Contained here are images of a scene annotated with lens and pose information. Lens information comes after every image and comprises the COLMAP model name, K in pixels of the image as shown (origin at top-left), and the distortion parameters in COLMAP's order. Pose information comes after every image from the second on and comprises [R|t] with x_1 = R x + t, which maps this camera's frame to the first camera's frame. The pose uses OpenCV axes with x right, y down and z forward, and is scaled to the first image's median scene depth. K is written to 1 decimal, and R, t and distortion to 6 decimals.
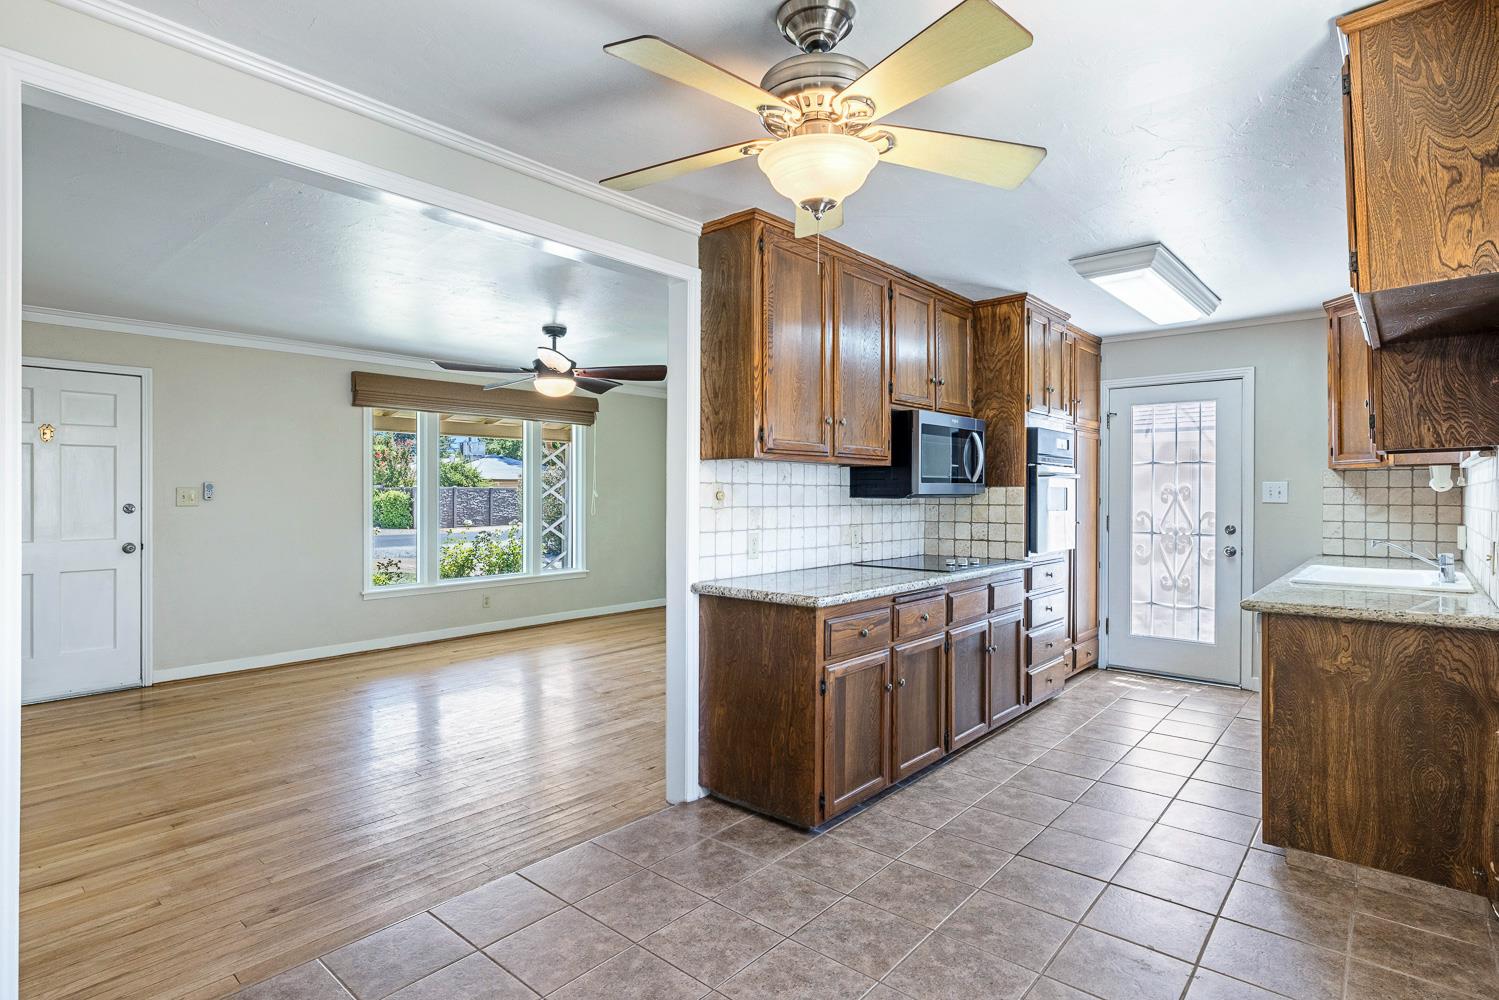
lens RADIAL K [[763.9, 0, 749.1], [0, 763.9, 494.8], [0, 0, 1]] dist [0.004138, 0.000352]
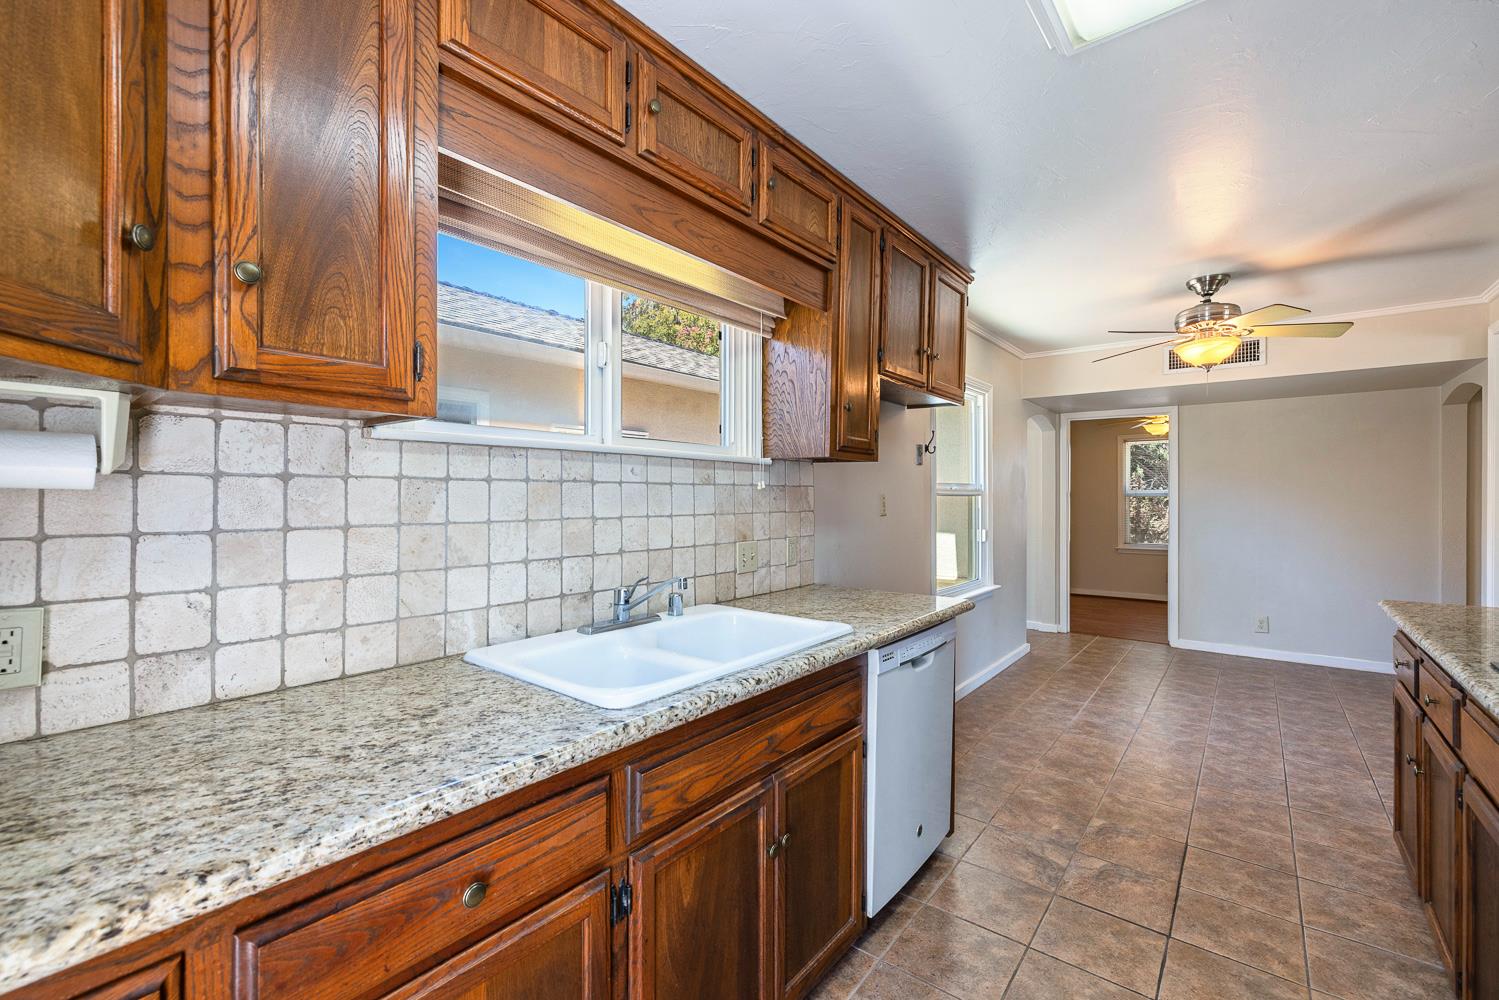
lens RADIAL K [[643.3, 0, 746.1], [0, 643.3, 500.3], [0, 0, 1]] dist [-0.003665, -0.000441]
pose [[-0.999043, -0.000226, -0.043746, 0.827679], [-0.000187, 1.000000, -0.000886, 0.008151], [0.043746, -0.000877, -0.999042, 1.550027]]
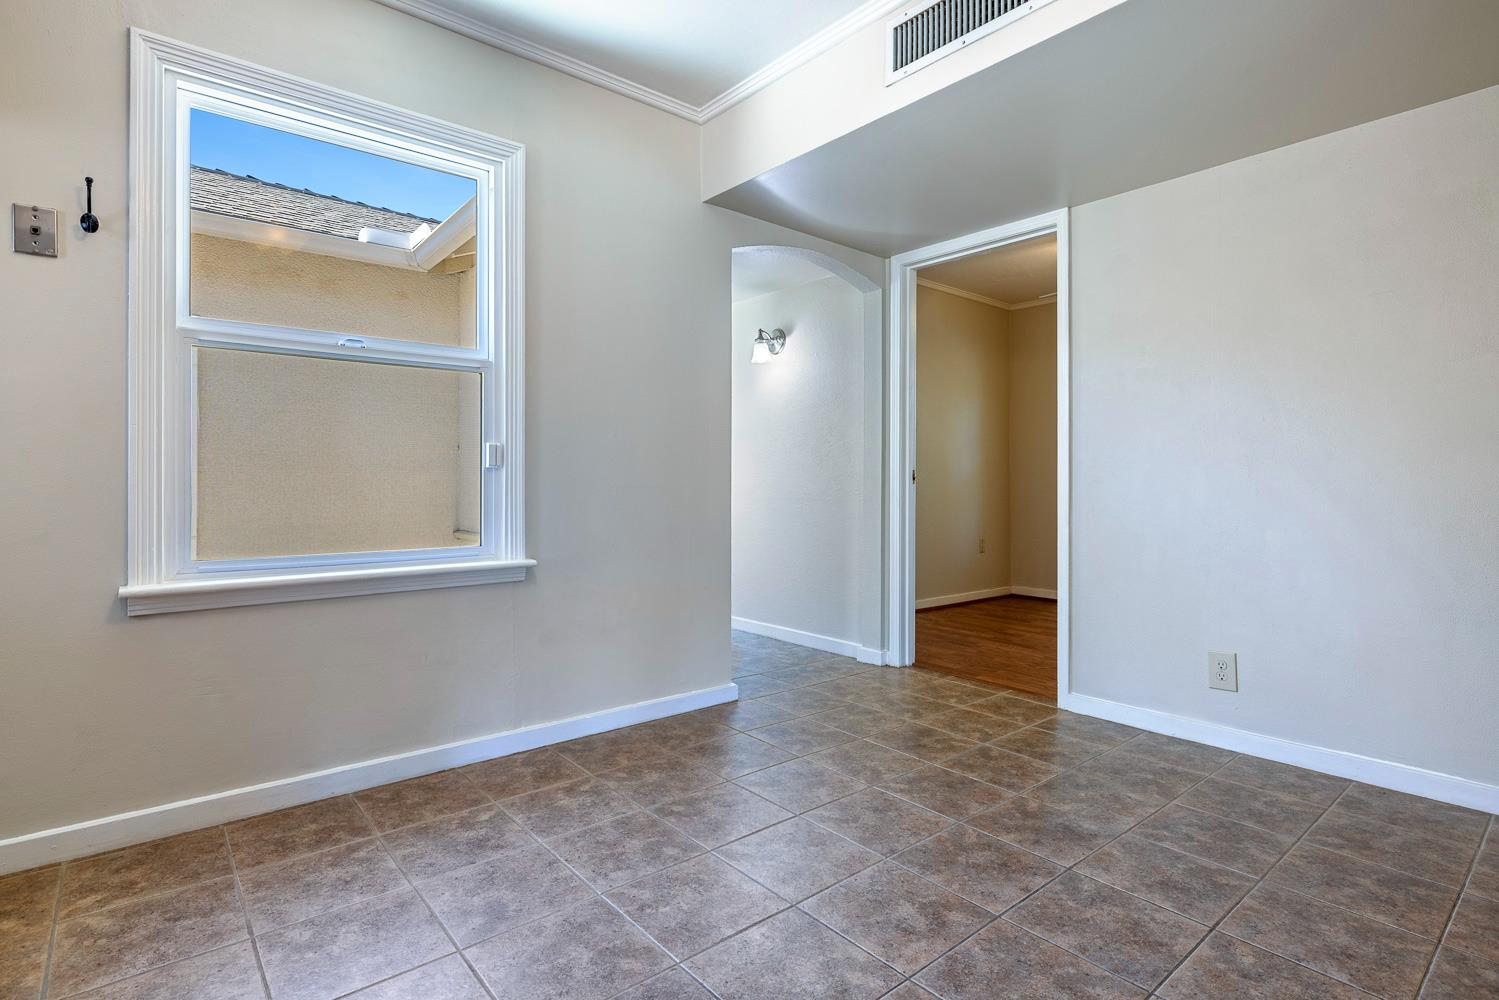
lens RADIAL K [[747.7, 0, 754.2], [0, 747.7, 491.8], [0, 0, 1]] dist [-0.001483, -0.000245]
pose [[-0.988107, -0.005666, 0.153661, -0.129696], [-0.004907, 0.999974, 0.005317, 0.113219], [-0.153687, 0.004500, -0.988109, 0.911398]]
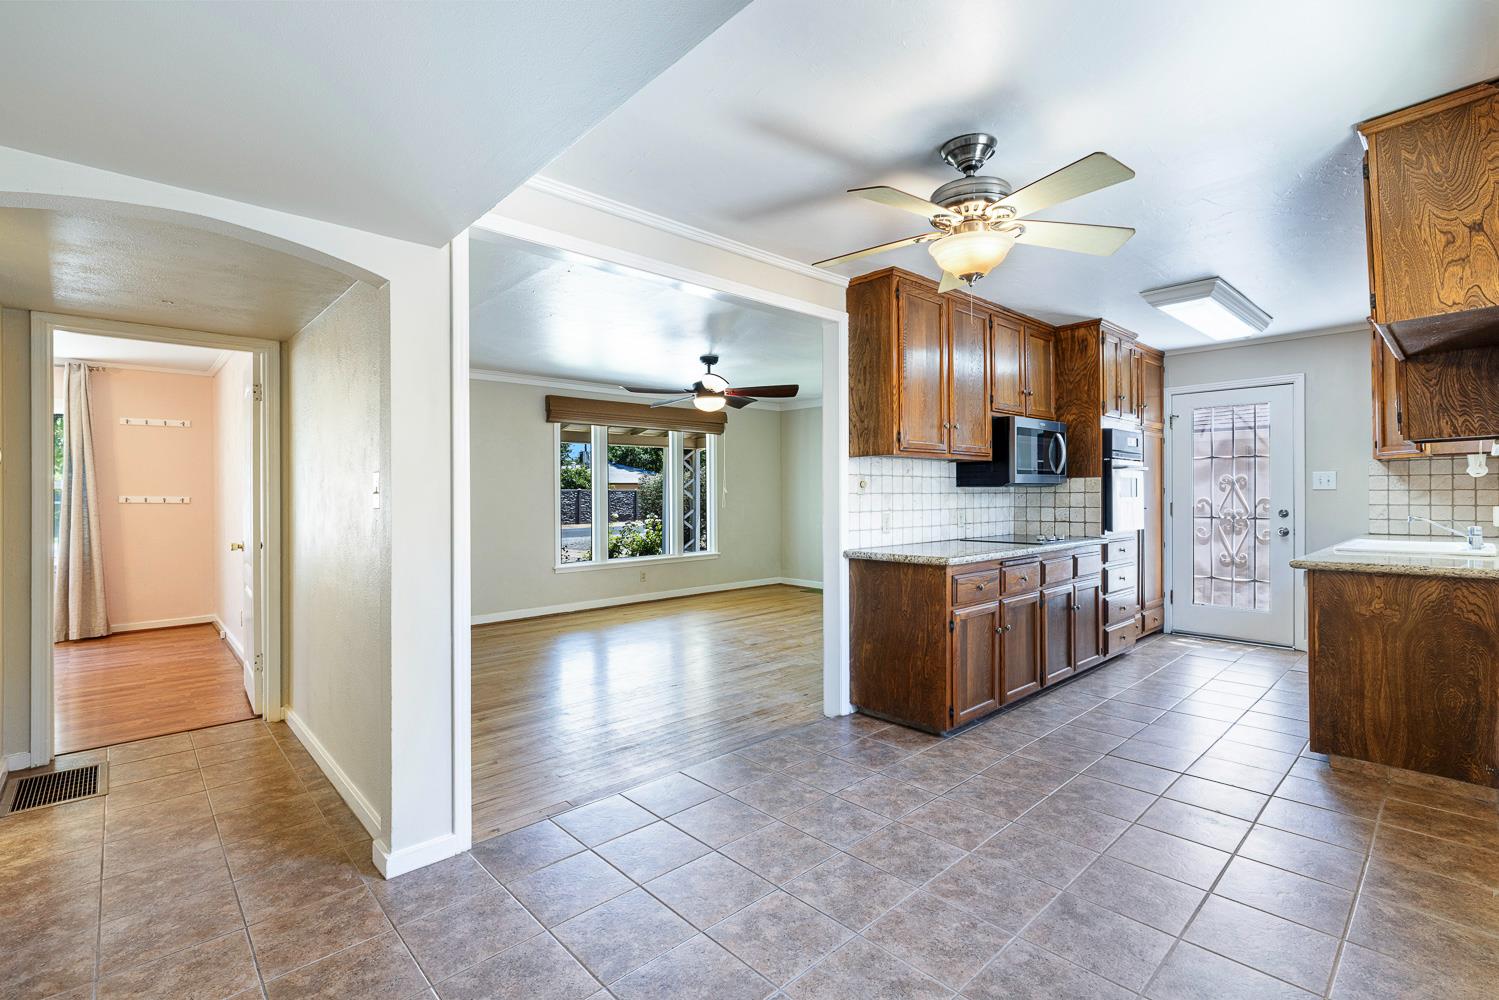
lens RADIAL K [[675.2, 0, 753.1], [0, 675.2, 494.2], [0, 0, 1]] dist [0.000123, 0.001280]
pose [[0.994197, -0.008269, -0.107255, -0.104785], [0.008118, 0.999965, -0.001842, 0.019294], [0.107267, 0.000961, 0.994230, -0.180449]]
